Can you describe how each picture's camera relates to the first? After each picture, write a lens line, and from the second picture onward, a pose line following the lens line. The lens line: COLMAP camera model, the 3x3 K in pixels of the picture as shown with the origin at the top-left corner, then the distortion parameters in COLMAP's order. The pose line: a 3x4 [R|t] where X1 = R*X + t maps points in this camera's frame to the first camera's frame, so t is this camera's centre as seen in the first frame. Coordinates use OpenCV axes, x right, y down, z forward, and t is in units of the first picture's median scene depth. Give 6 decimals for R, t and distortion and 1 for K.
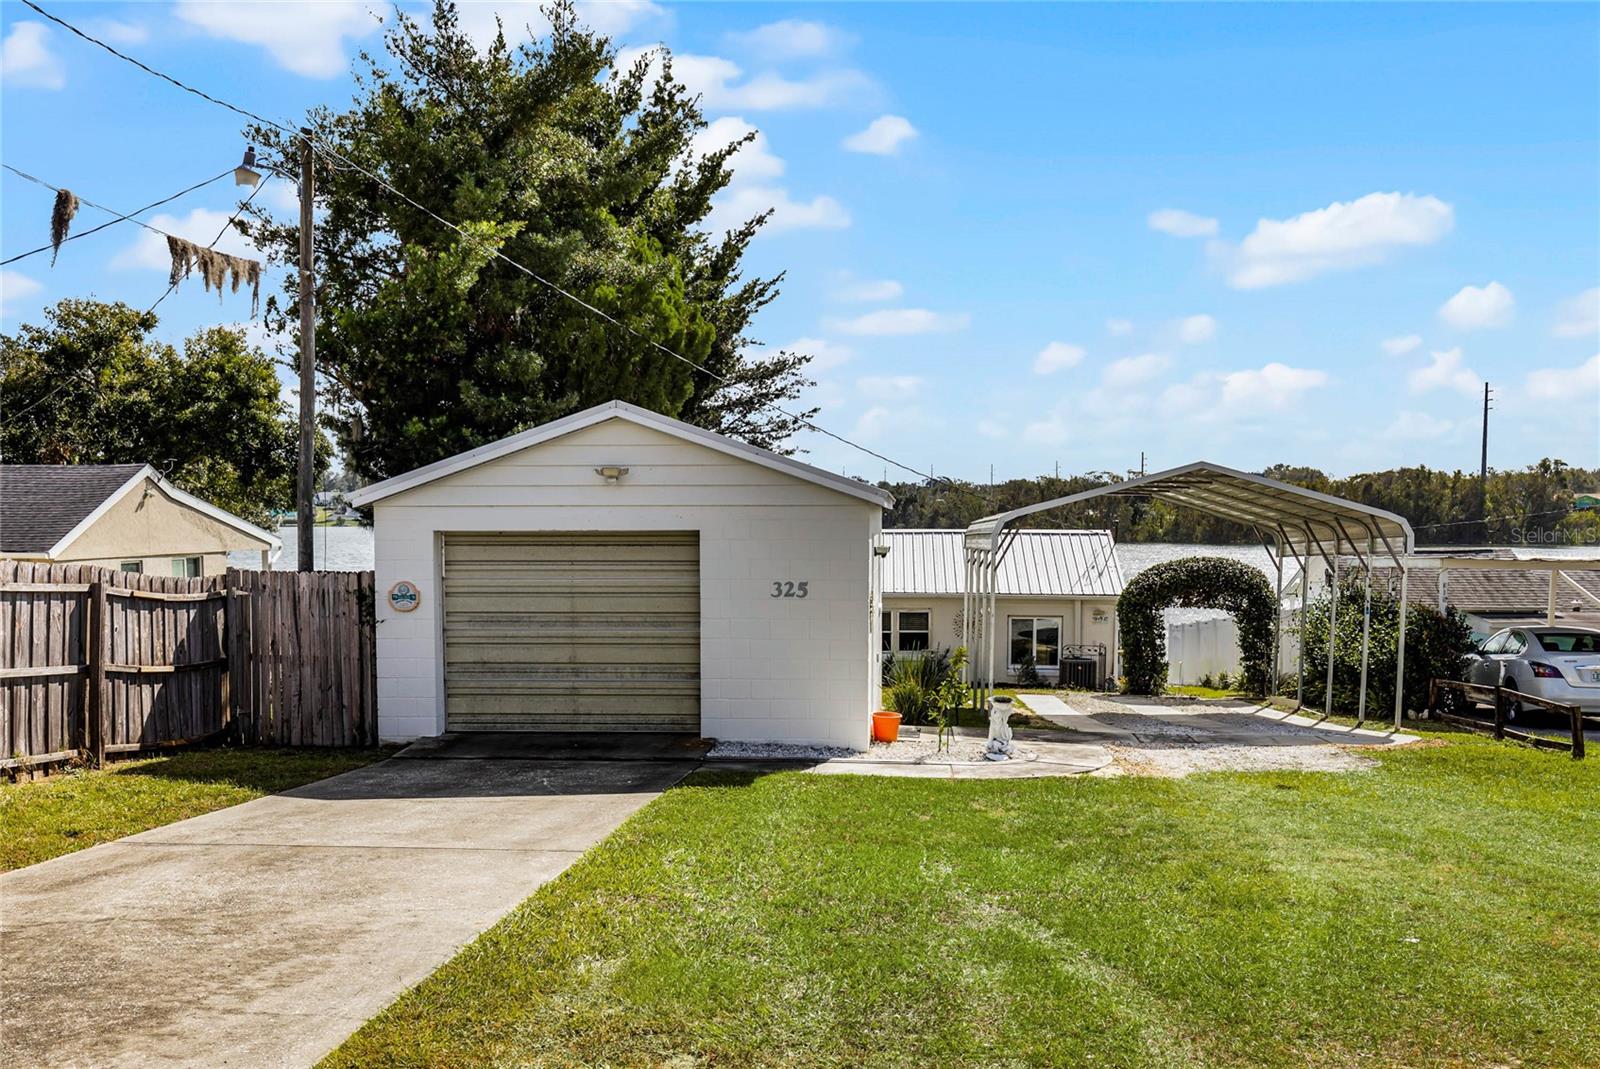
lens RADIAL K [[1499.4, 0, 871.4], [0, 1499.4, 597.0], [0, 0, 1]] dist [0.002094, -0.000205]
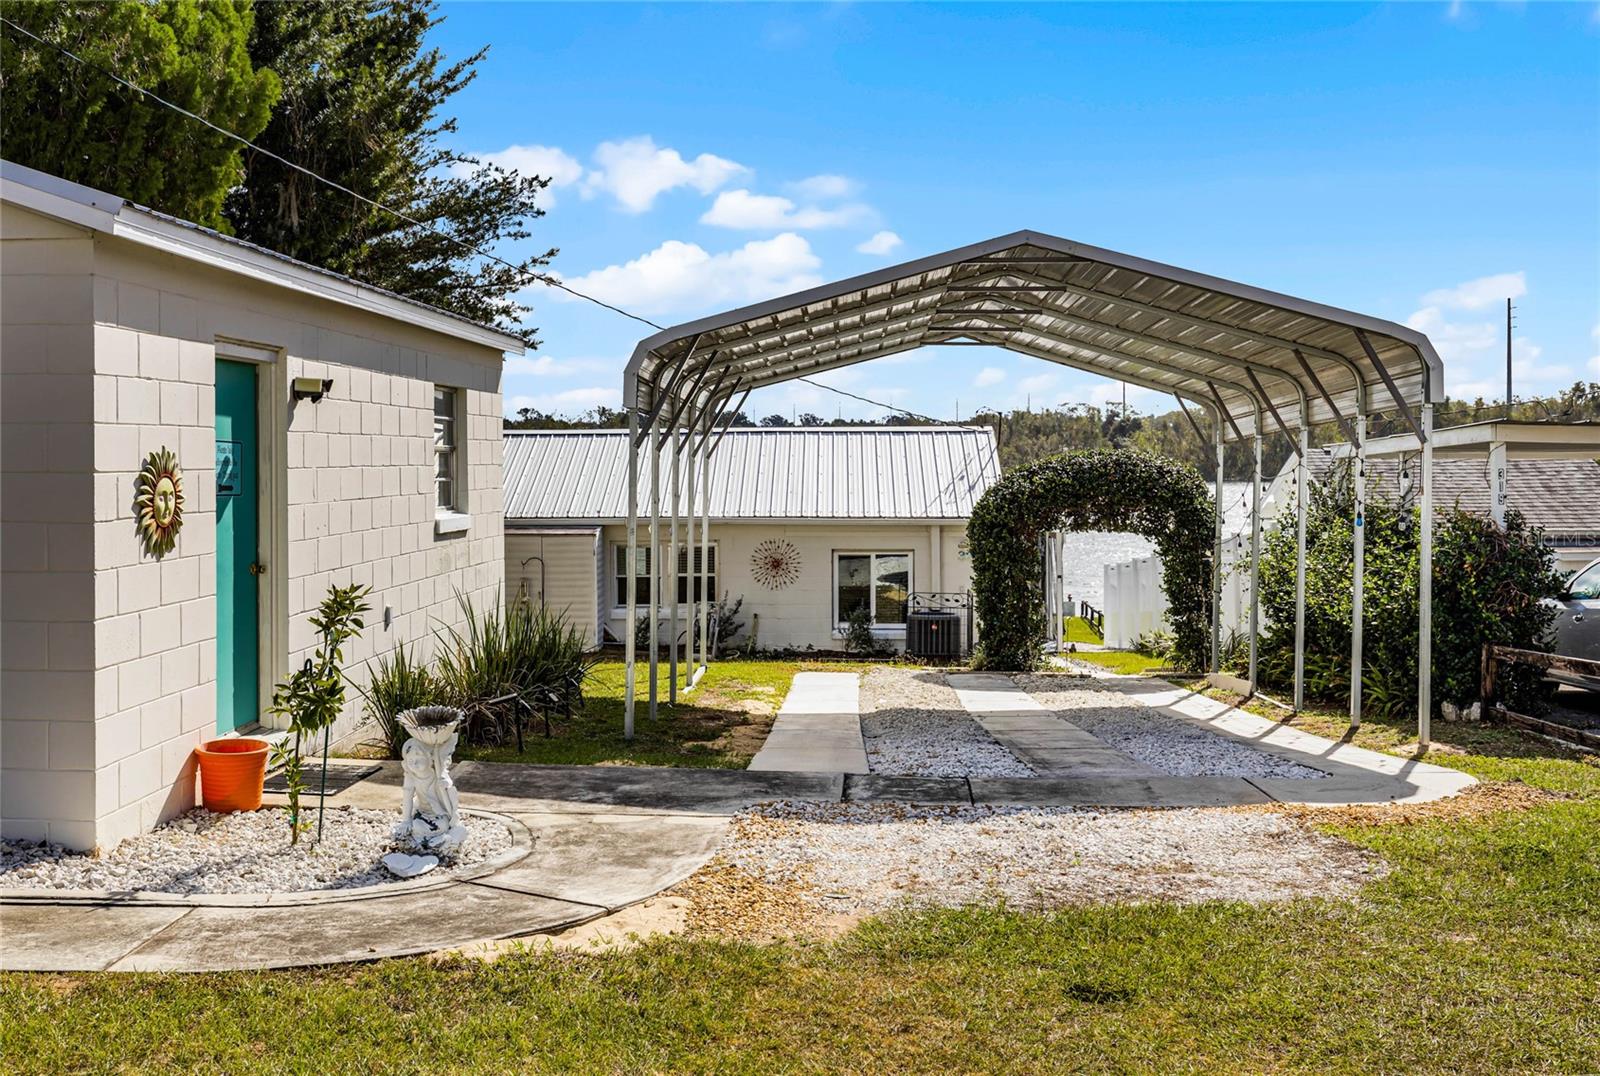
lens RADIAL K [[1617.6, 0, 801.3], [0, 1617.6, 448.8], [0, 0, 1]] dist [0.009883, -0.000219]
pose [[0.999644, -0.011500, -0.024073, 0.144241], [0.009997, 0.998049, -0.061636, 0.017767], [0.024735, 0.061373, 0.997808, 0.411907]]
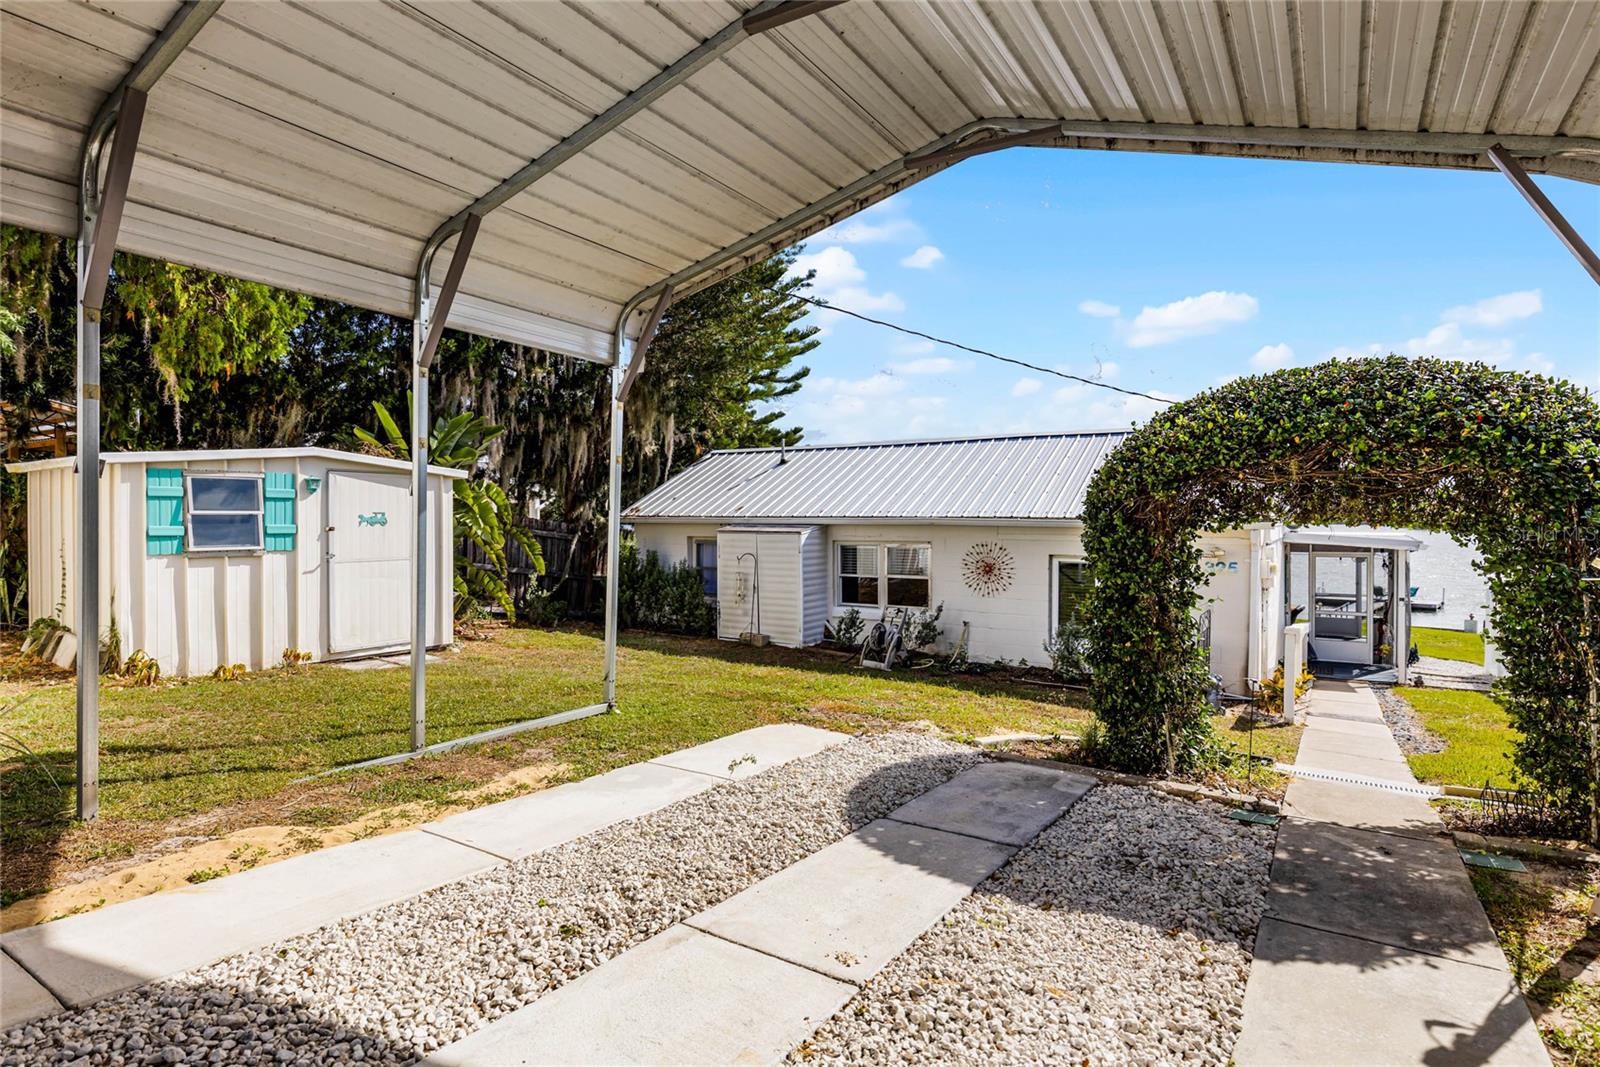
lens RADIAL K [[827.7, 0, 801.8], [0, 827.7, 527.3], [0, 0, 1]] dist [-0.003157, -0.001349]
pose [[0.840233, 0.000424, -0.542225, 0.284358], [-0.025185, 0.998951, -0.038244, 0.024693], [0.541640, 0.045790, 0.839362, 1.012936]]
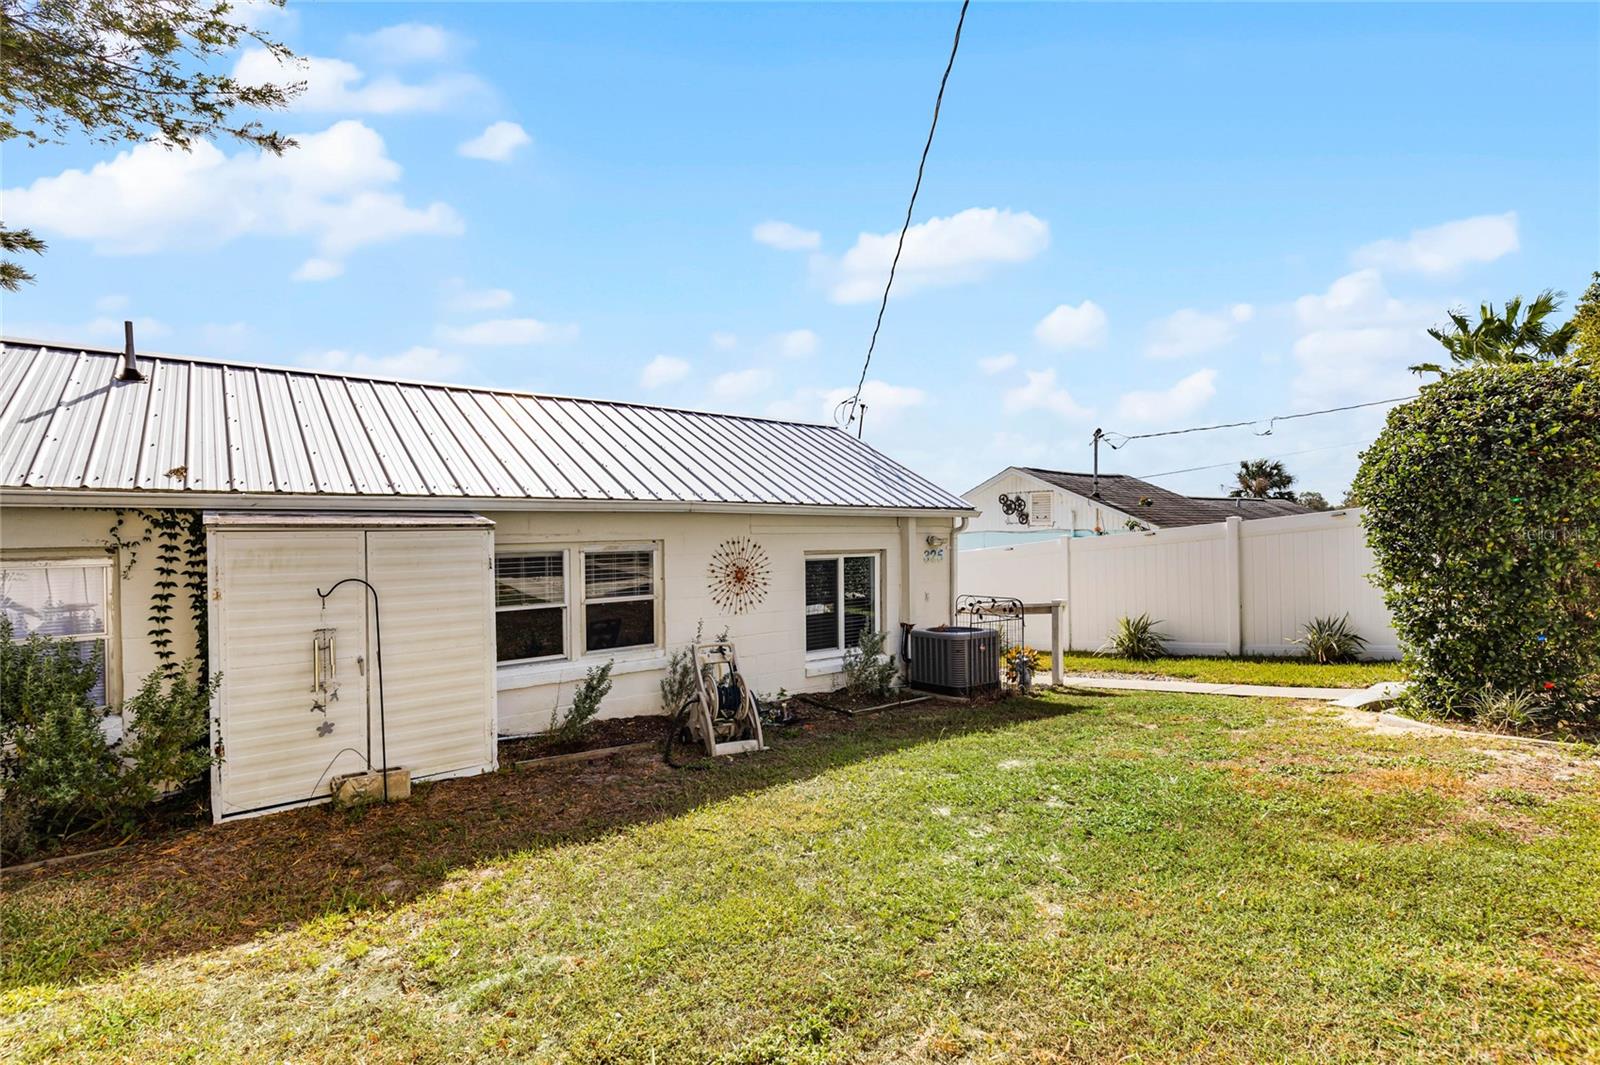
lens RADIAL K [[735.0, 0, 800.0], [0, 735.0, 532.5], [0, 0, 1]] dist [0.003860, 0.000242]
pose [[0.792968, -0.016006, 0.609053, -0.082596], [0.049391, 0.998053, -0.038077, 0.022773], [-0.607258, 0.060275, 0.792215, 1.233726]]
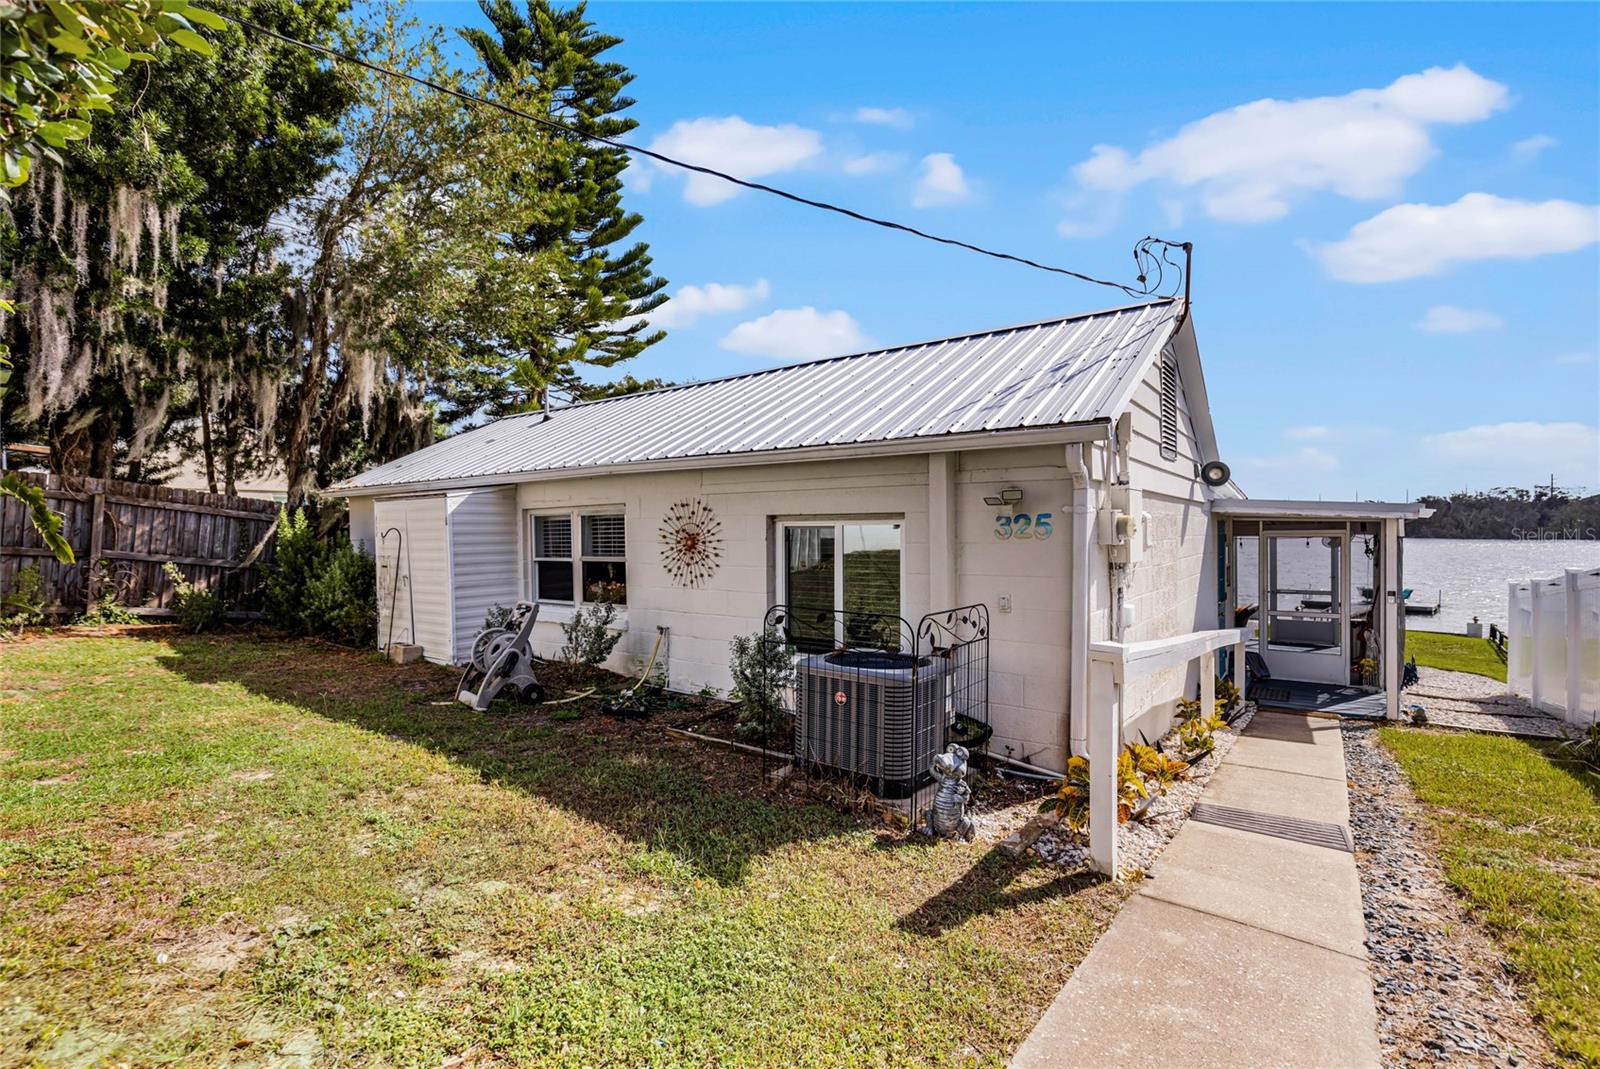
lens RADIAL K [[710.6, 0, 805.9], [0, 710.6, 548.6], [0, 0, 1]] dist [0.002787, 0.000363]
pose [[0.804482, -0.000983, -0.593977, 0.302536], [-0.020090, 0.999381, -0.028863, 0.037584], [0.593638, 0.035153, 0.803964, 1.319033]]
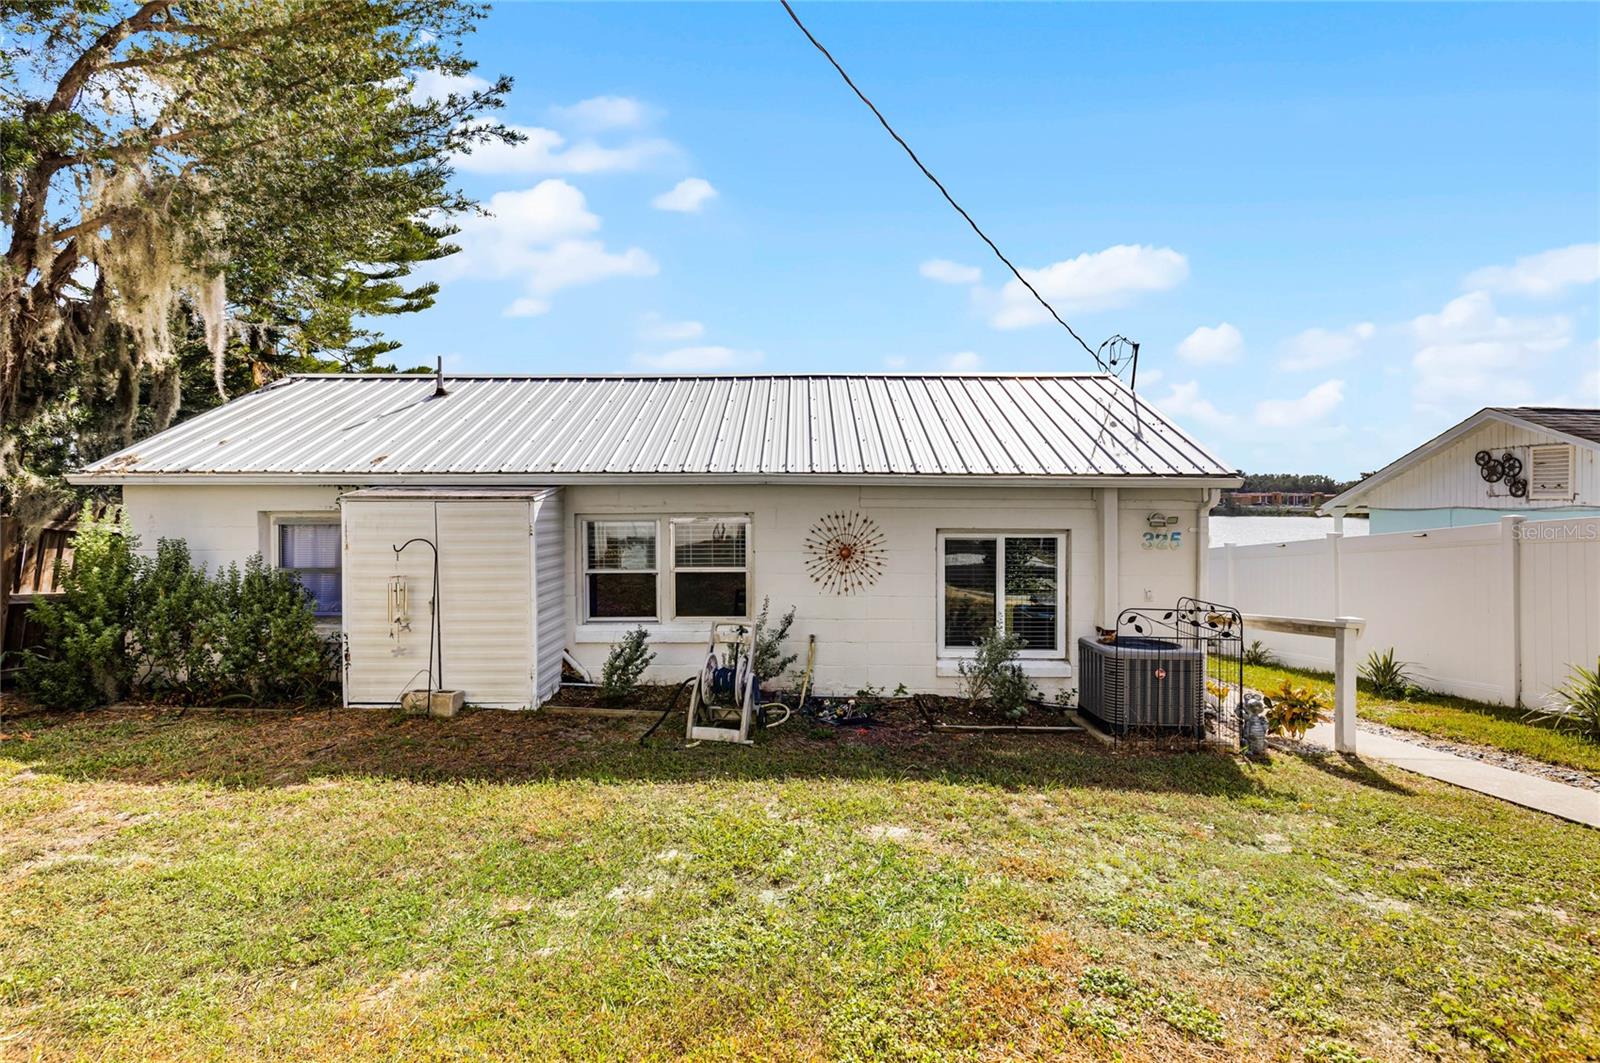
lens RADIAL K [[718.9, 0, 782.8], [0, 718.9, 510.1], [0, 0, 1]] dist [0.003808, -0.000213]
pose [[0.999750, -0.008363, -0.020745, 0.079779], [0.007275, 0.998621, -0.051985, 0.025801], [0.021151, 0.051821, 0.998432, 1.216656]]
